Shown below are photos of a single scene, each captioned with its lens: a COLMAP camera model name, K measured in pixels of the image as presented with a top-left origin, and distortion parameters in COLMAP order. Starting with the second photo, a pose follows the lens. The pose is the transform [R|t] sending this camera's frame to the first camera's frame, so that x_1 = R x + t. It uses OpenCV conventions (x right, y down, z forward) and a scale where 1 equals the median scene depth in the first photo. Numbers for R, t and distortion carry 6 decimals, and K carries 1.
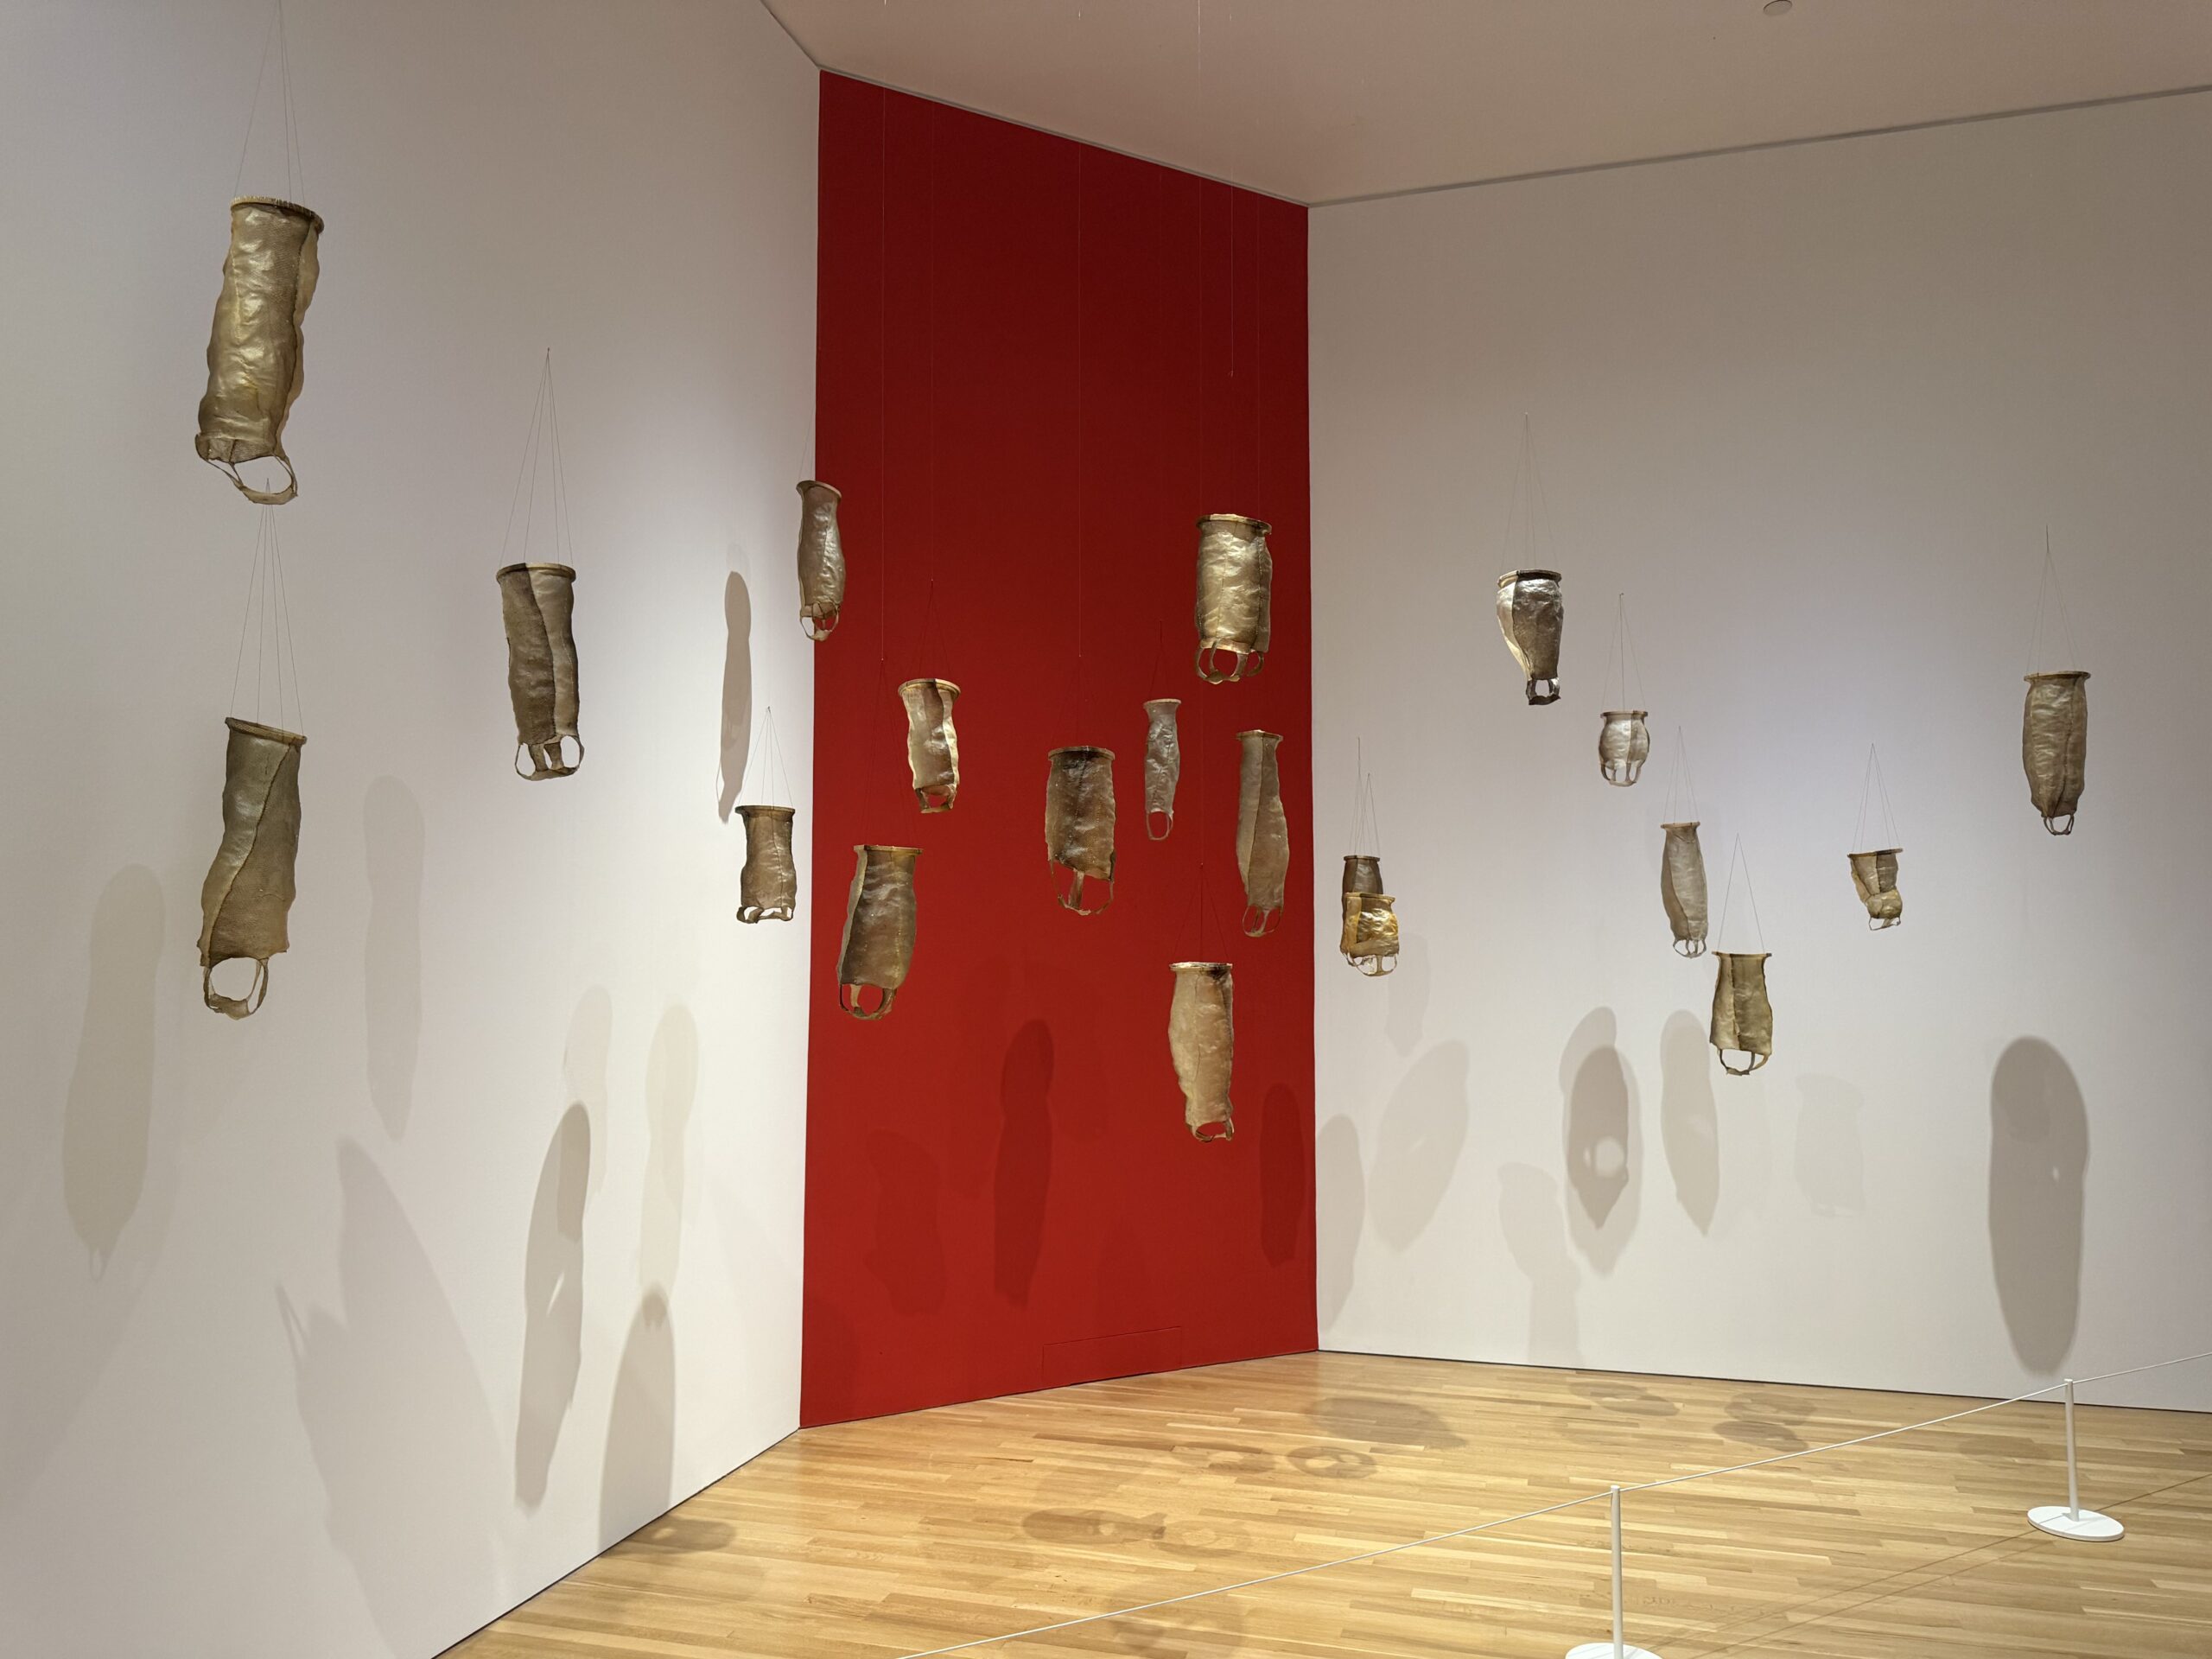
lens RADIAL K [[1598.4, 0, 1118.1], [0, 1598.4, 822.1], [0, 0, 1]] dist [0.001092, -0.001296]
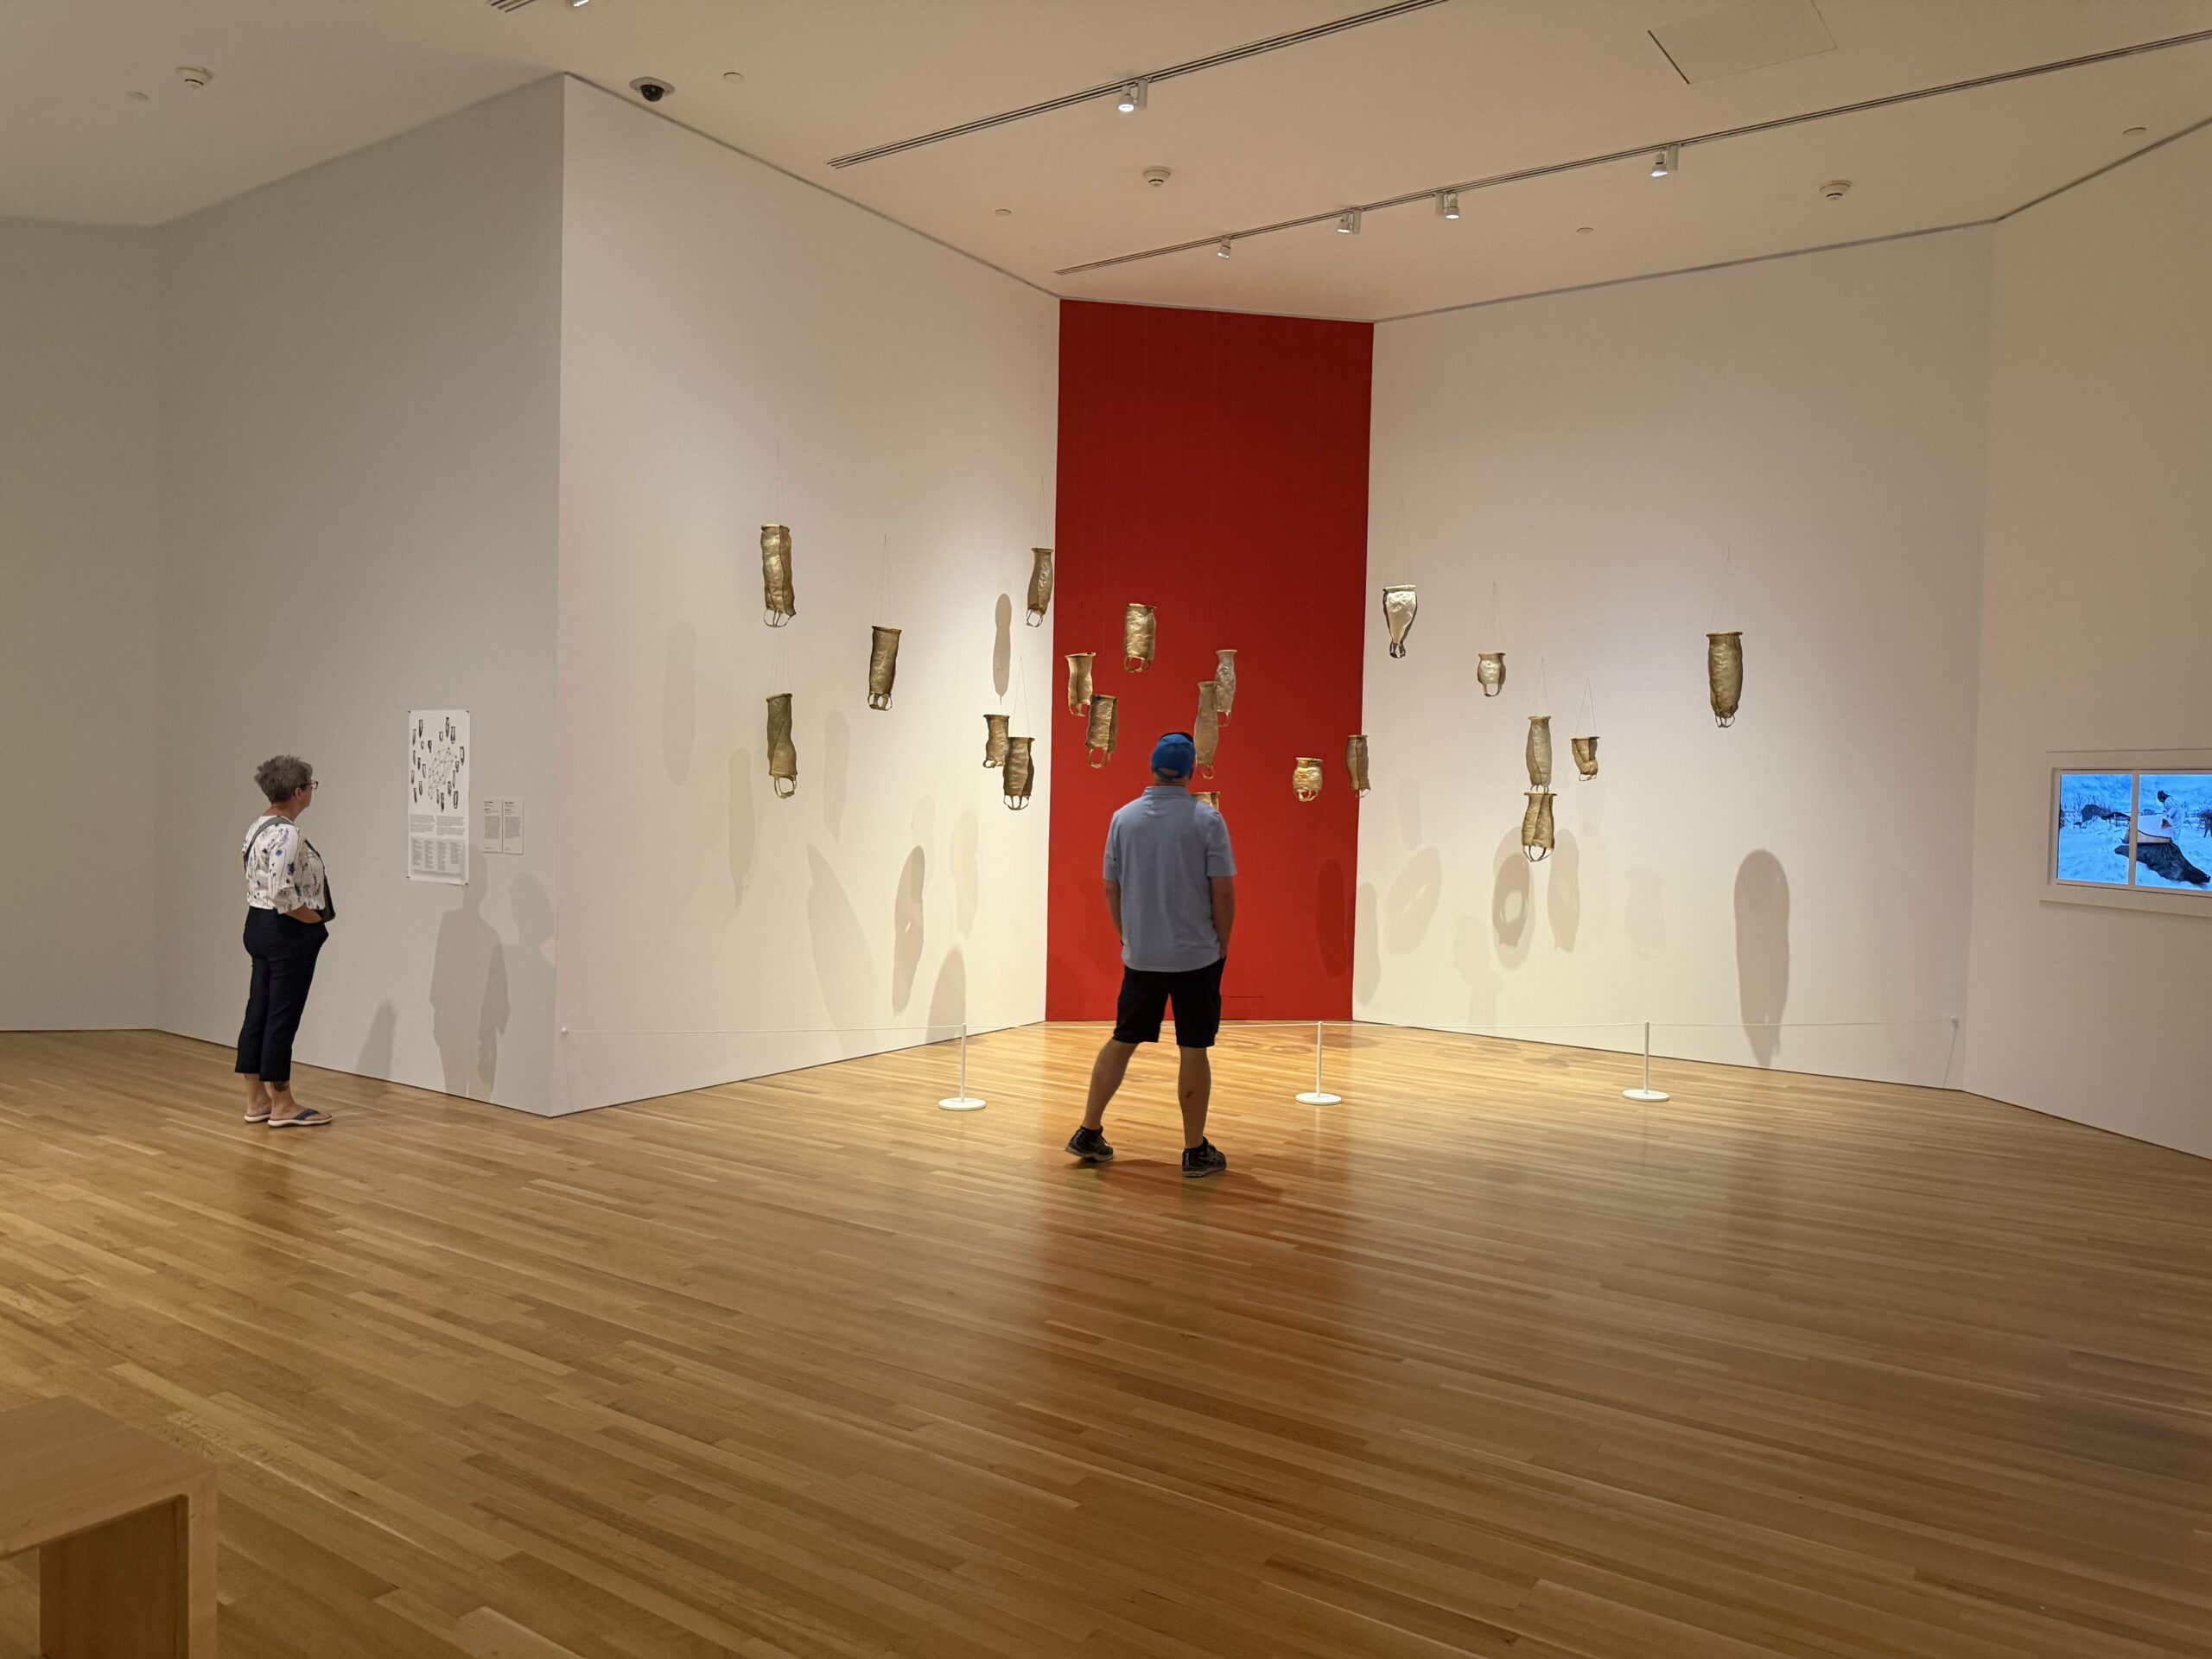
lens RADIAL K [[1554.5, 0, 1114.2], [0, 1554.5, 841.7], [0, 0, 1]] dist [0.006514, -0.005323]
pose [[0.953576, 0.030022, -0.299651, 0.519452], [0.003460, 0.993860, 0.110588, -0.064629], [0.301131, -0.106491, 0.947618, -0.890317]]
